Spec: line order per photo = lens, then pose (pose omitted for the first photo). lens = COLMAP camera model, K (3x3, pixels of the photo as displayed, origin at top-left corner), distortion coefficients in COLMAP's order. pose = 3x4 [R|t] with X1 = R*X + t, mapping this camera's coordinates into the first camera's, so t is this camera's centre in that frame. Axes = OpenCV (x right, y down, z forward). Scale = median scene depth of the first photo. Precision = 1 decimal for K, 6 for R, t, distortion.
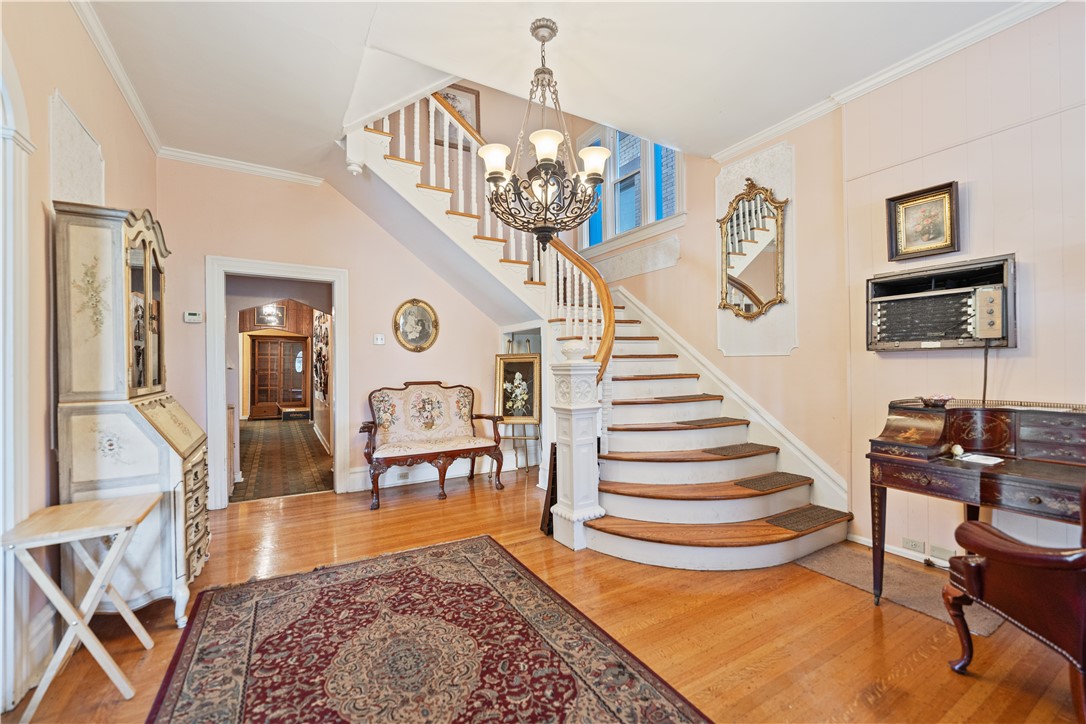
lens RADIAL K [[450.6, 0, 543.0], [0, 450.6, 362.0], [0, 0, 1]] dist [0.000622, 0.000240]
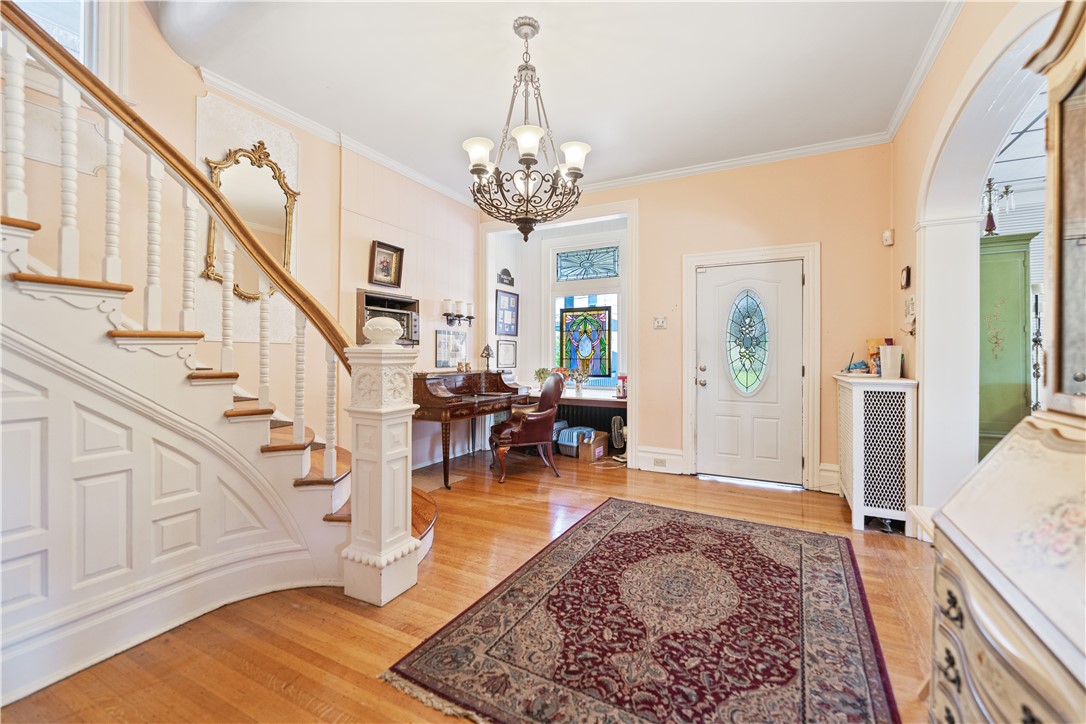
lens RADIAL K [[441.8, 0, 556.7], [0, 441.8, 353.3], [0, 0, 1]] dist [-0.000715, -0.000056]
pose [[-0.533296, 0.007106, 0.845899, -0.934466], [-0.005634, 0.999913, -0.011952, 0.023251], [-0.845910, -0.011140, -0.533210, 1.553313]]
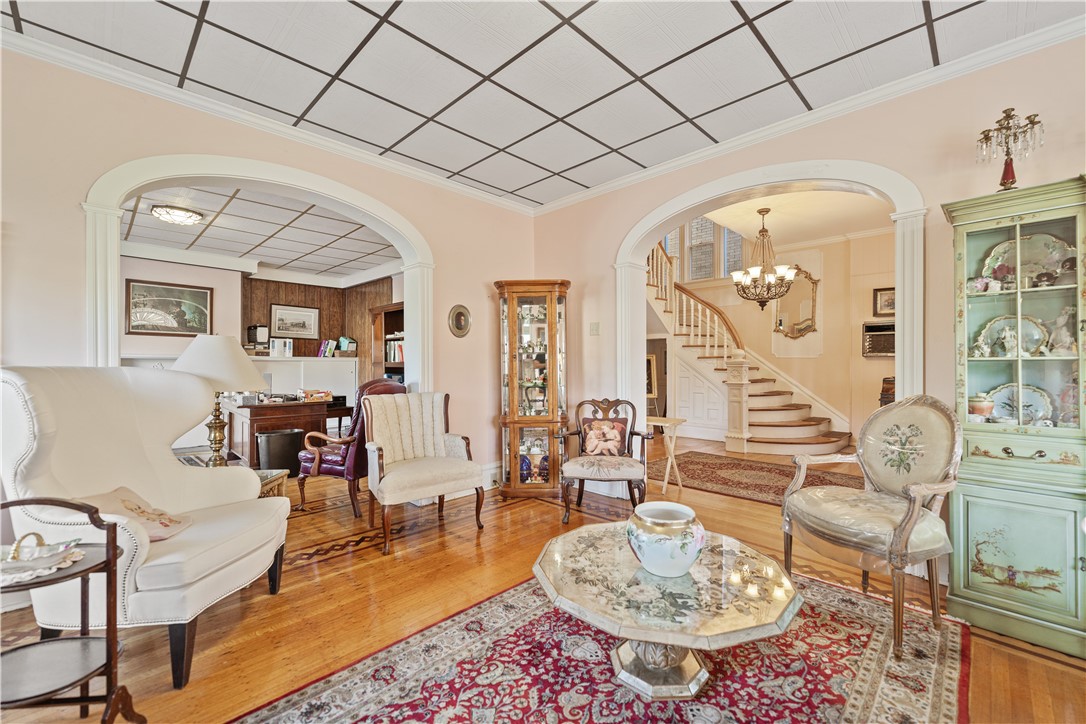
lens RADIAL K [[450.6, 0, 543.0], [0, 450.6, 362.0], [0, 0, 1]] dist [0.000622, 0.000240]
pose [[0.970210, 0.009857, 0.242065, -1.677606], [-0.011909, 0.999905, 0.007012, 0.005366], [-0.241972, -0.009686, 0.970235, -0.957114]]
